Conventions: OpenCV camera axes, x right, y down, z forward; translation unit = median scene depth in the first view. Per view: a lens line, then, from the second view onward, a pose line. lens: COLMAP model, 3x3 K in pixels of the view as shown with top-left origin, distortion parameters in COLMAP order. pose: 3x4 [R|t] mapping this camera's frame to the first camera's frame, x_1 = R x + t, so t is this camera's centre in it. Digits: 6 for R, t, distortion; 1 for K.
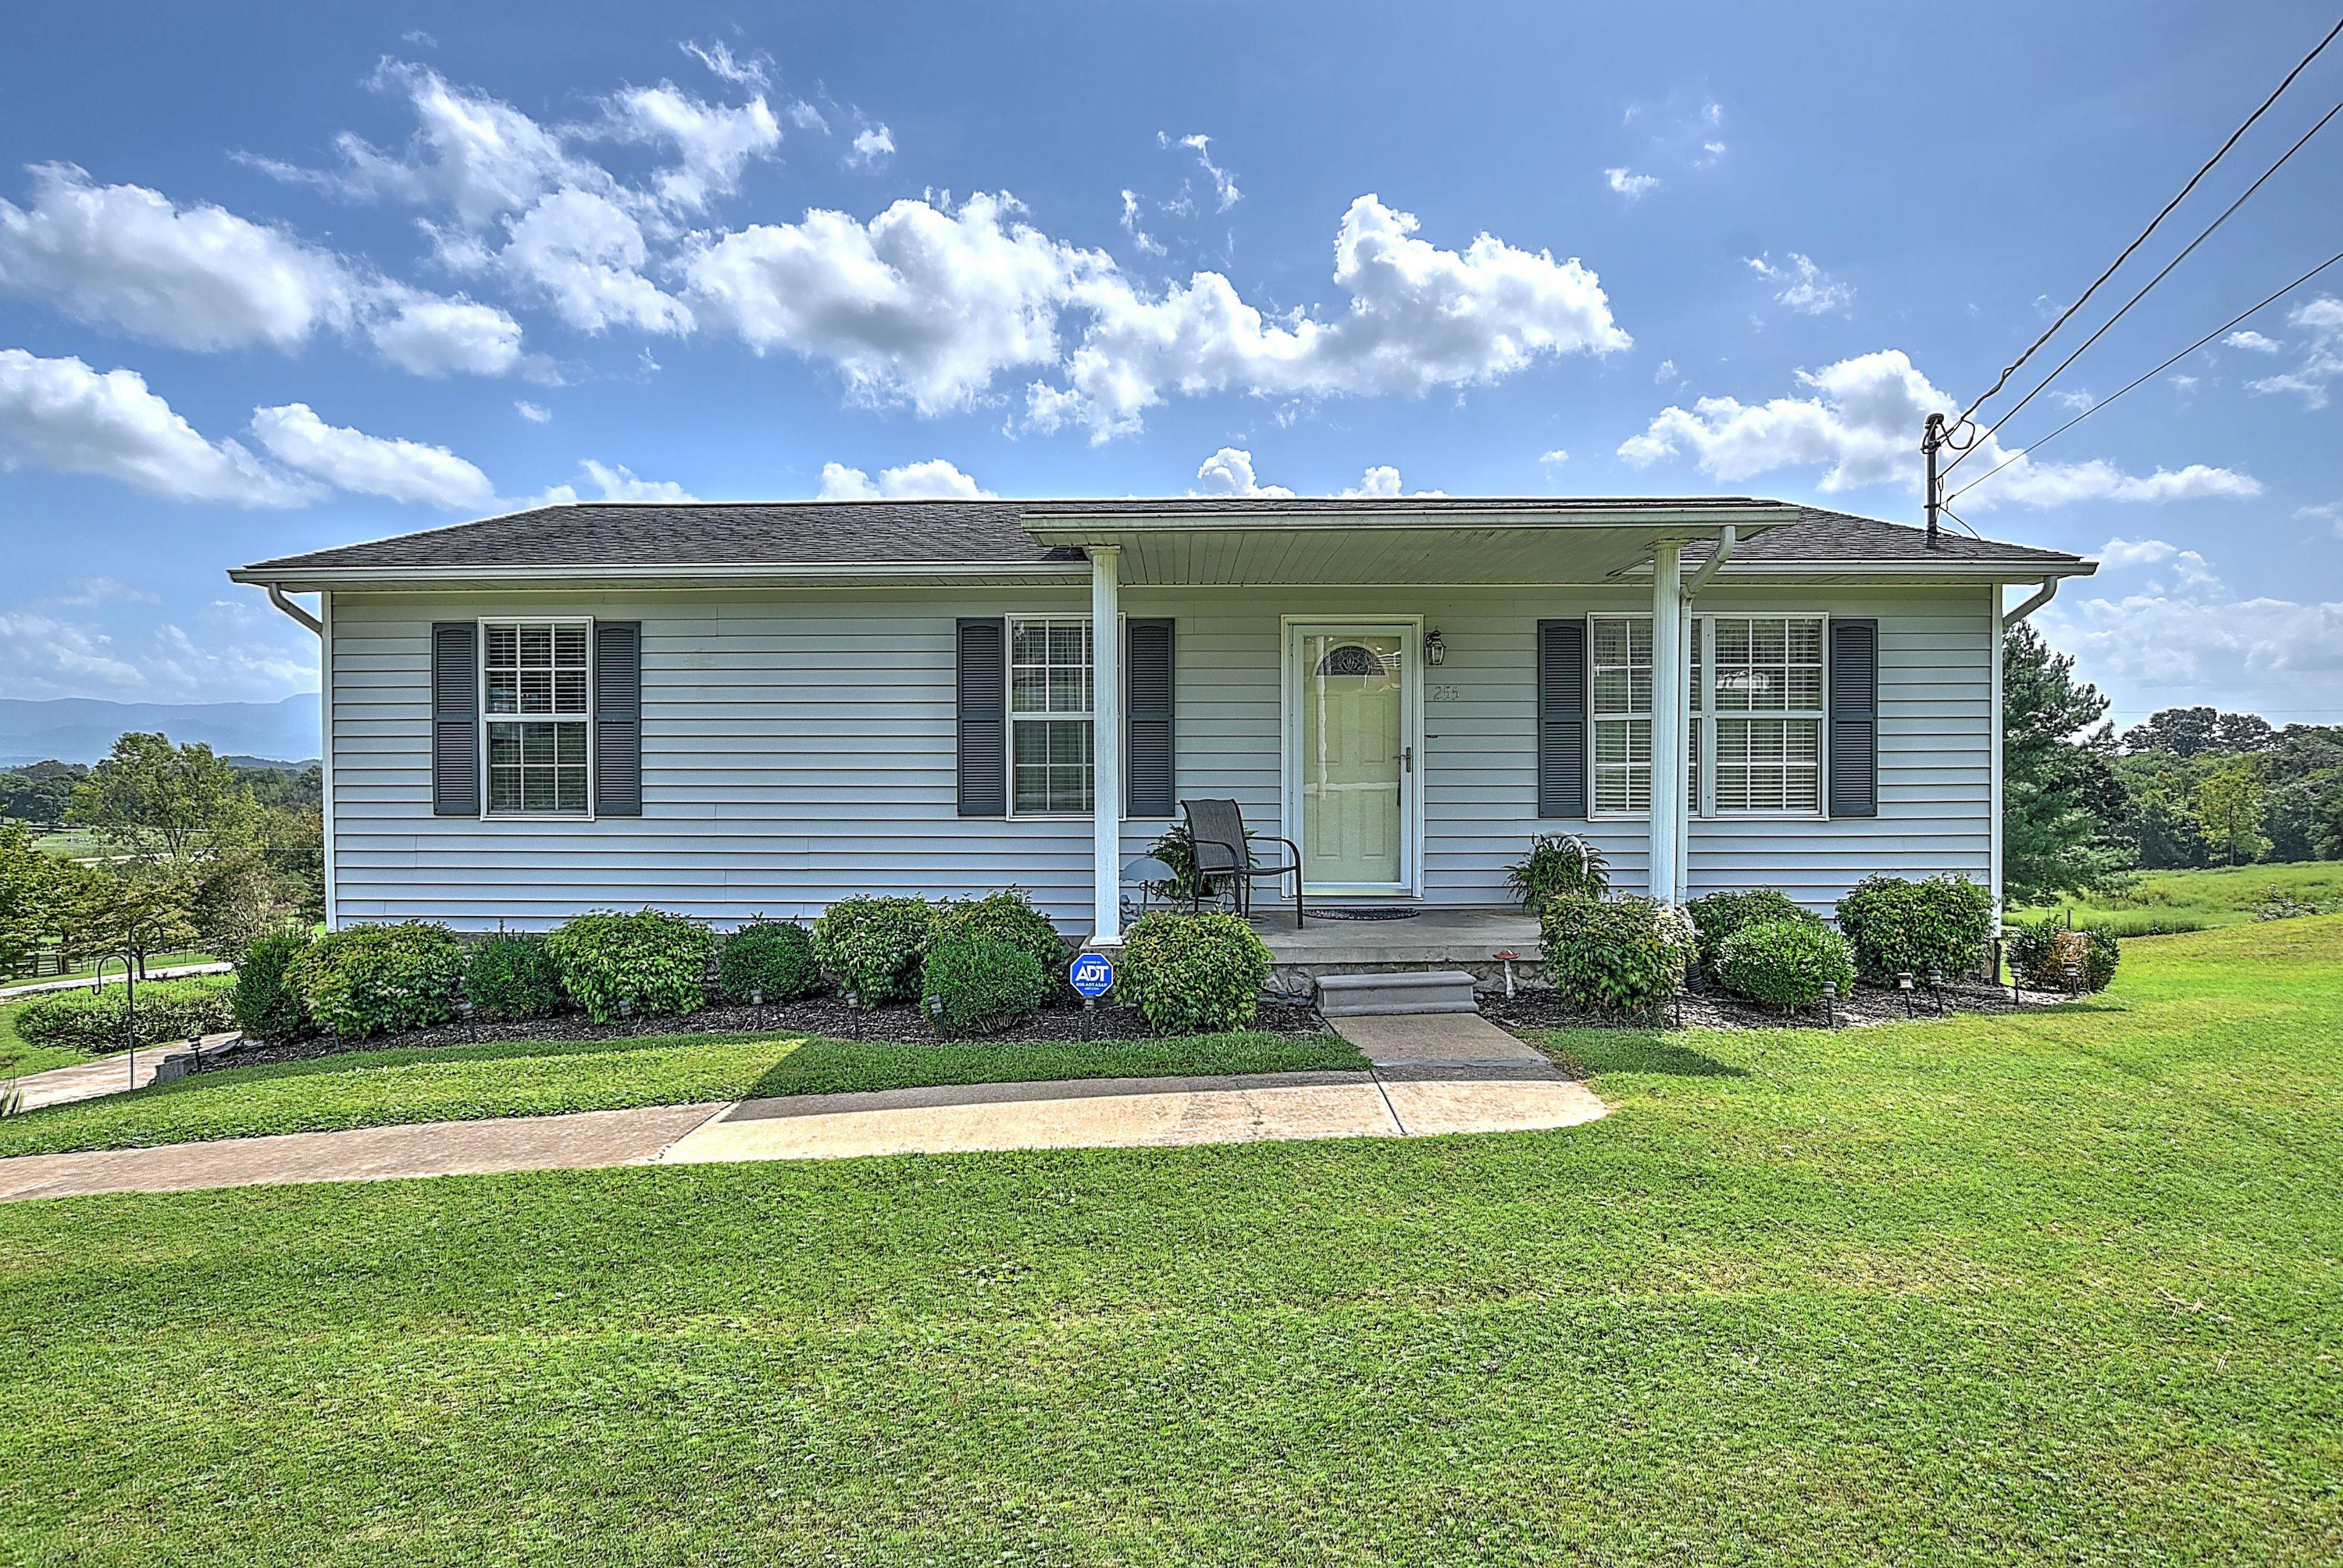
lens RADIAL K [[1193.6, 0, 1171.5], [0, 1193.6, 784.0], [0, 0, 1]] dist [-0.030604, 0.010154]
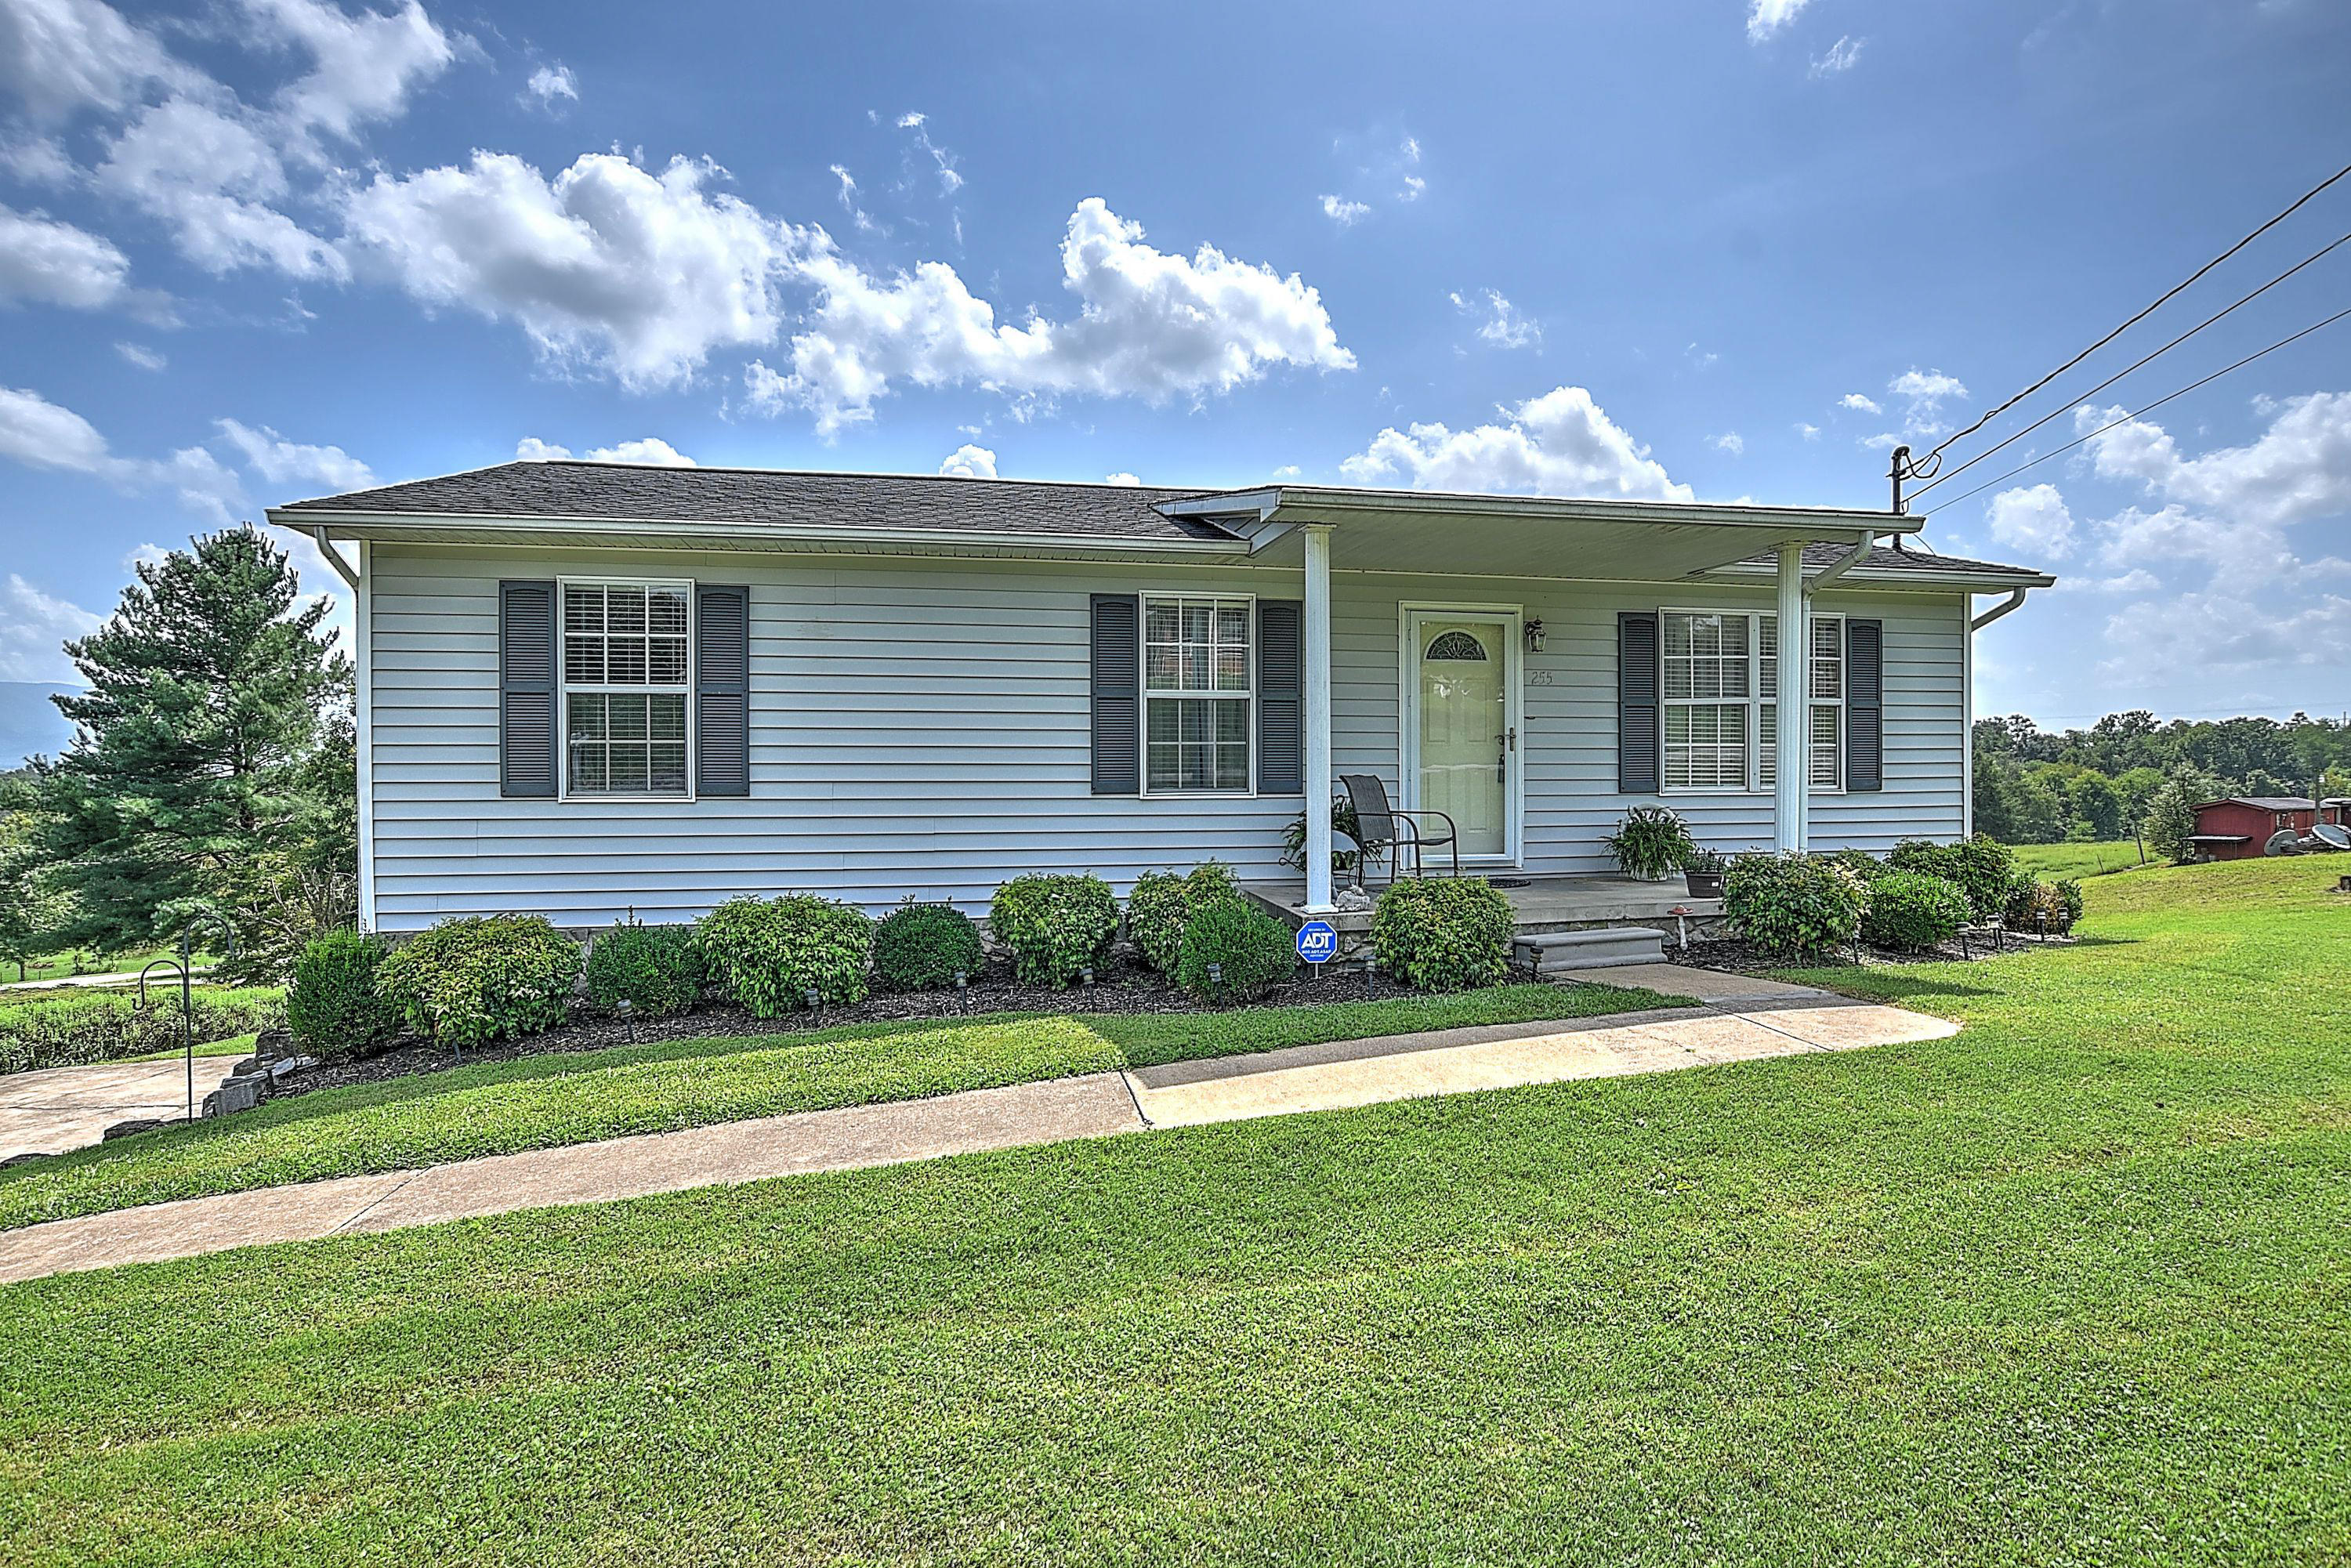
lens RADIAL K [[1197.8, 0, 1175.5], [0, 1197.8, 784.0], [0, 0, 1]] dist [-0.030604, 0.010154]
pose [[0.974943, -0.003423, 0.222428, -0.335134], [0.003678, 0.999993, -0.000731, 0.019553], [-0.222424, 0.001530, 0.974949, 0.018012]]
